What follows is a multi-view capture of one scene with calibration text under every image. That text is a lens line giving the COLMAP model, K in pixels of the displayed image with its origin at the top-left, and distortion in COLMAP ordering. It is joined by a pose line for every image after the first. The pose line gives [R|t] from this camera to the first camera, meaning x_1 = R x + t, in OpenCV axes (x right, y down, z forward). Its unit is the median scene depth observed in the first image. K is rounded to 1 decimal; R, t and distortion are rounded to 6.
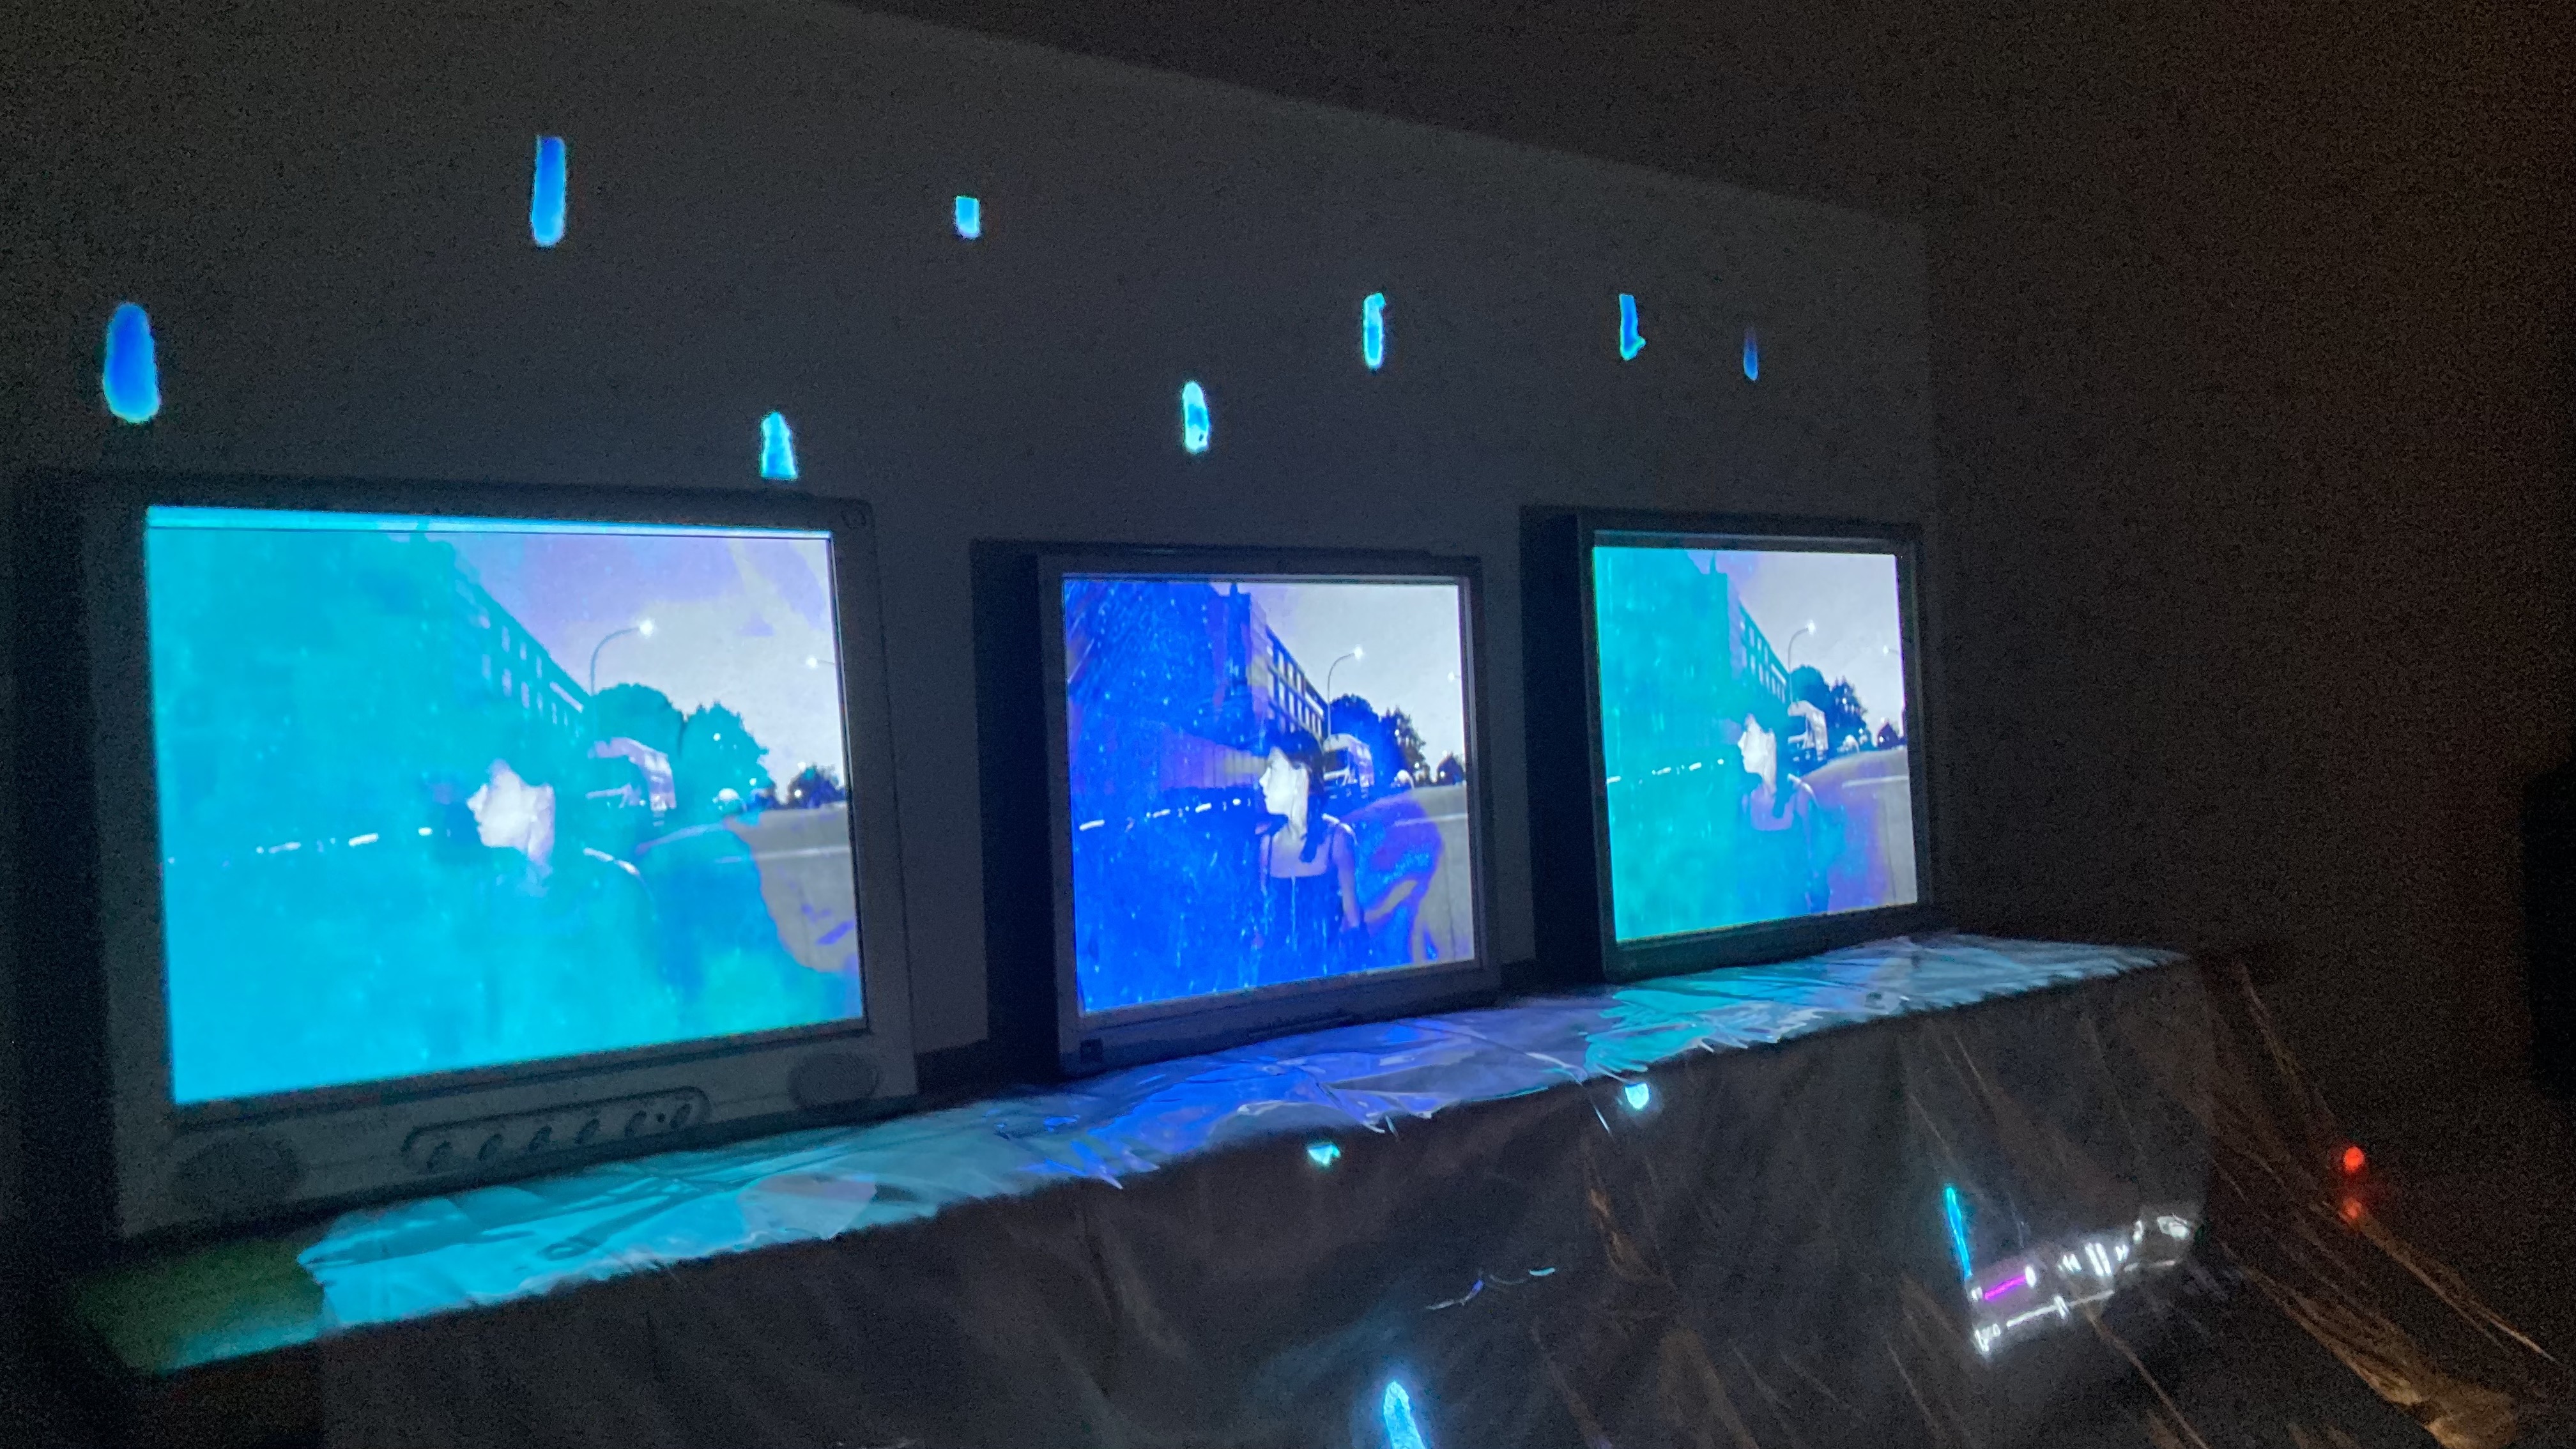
lens RADIAL K [[2148.6, 0, 1305.8], [0, 2148.6, 699.2], [0, 0, 1]] dist [0.047938, -0.078094]
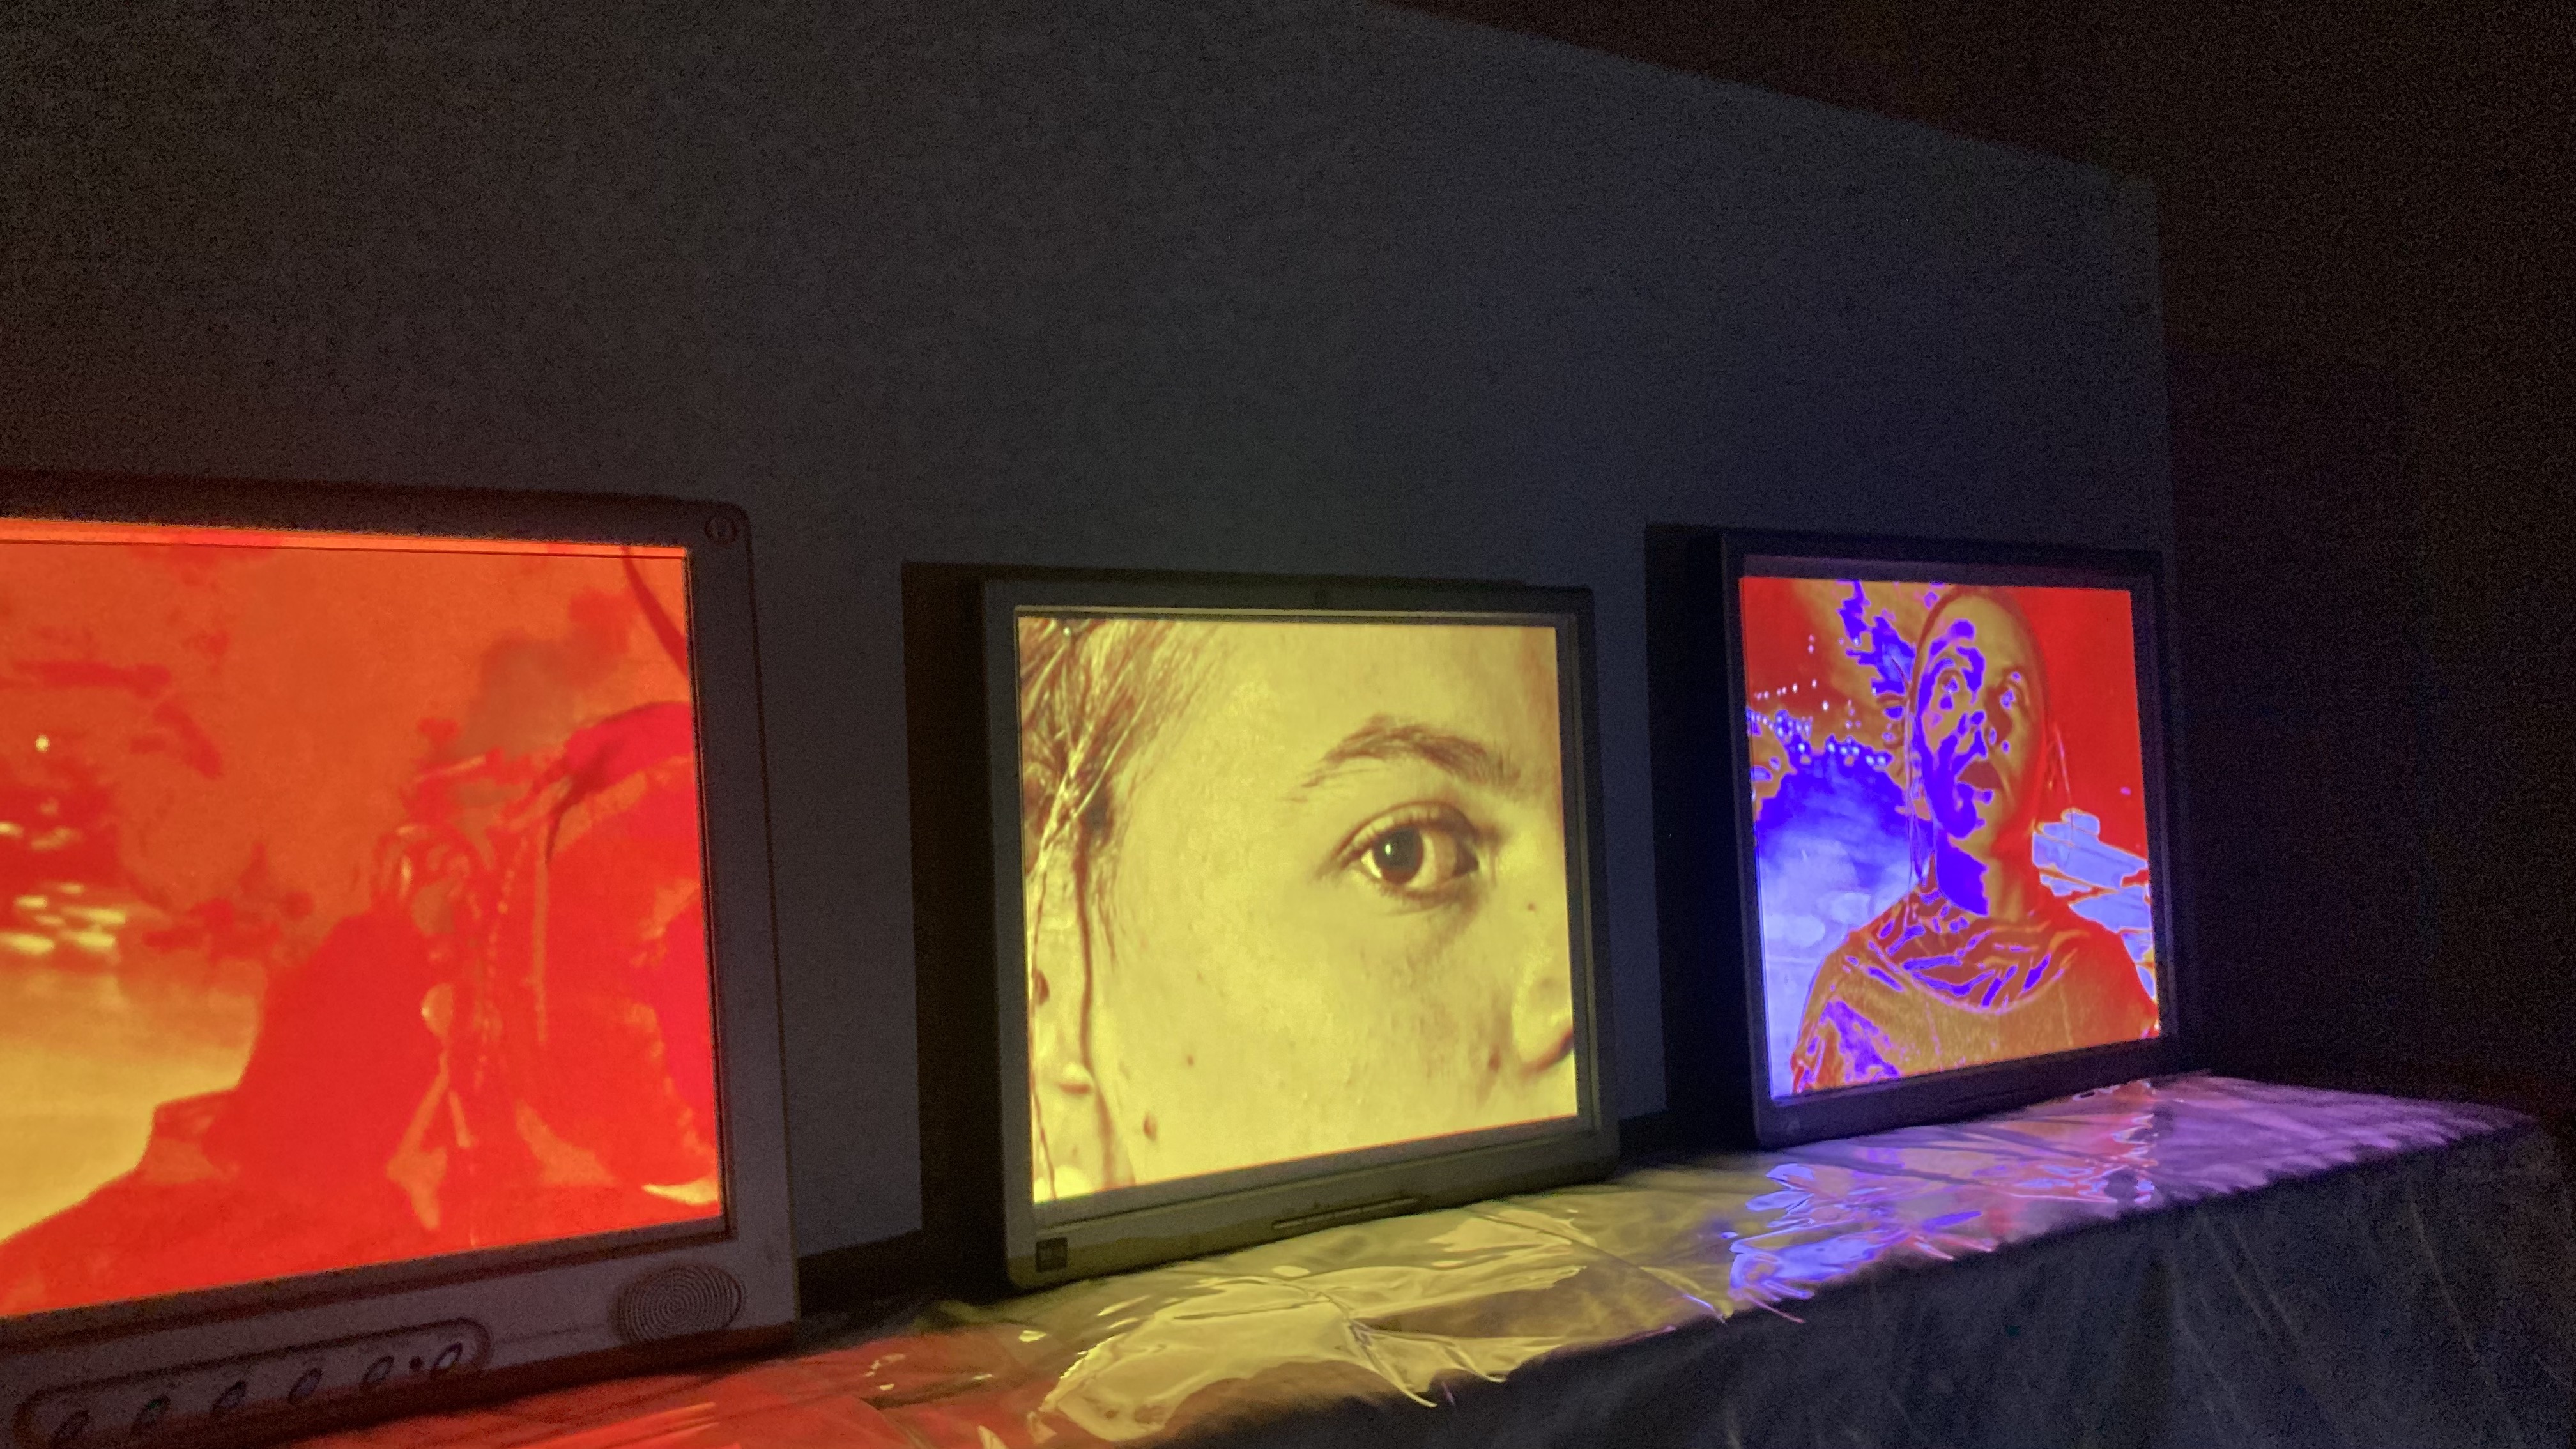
lens RADIAL K [[2169.7, 0, 1268.8], [0, 2169.7, 711.2], [0, 0, 1]] dist [0.000973, -0.013652]
pose [[0.996623, 0.002752, -0.082069, 0.031548], [-0.004611, 0.999737, -0.022470, -0.005421], [0.081986, 0.022773, 0.996373, 0.235183]]
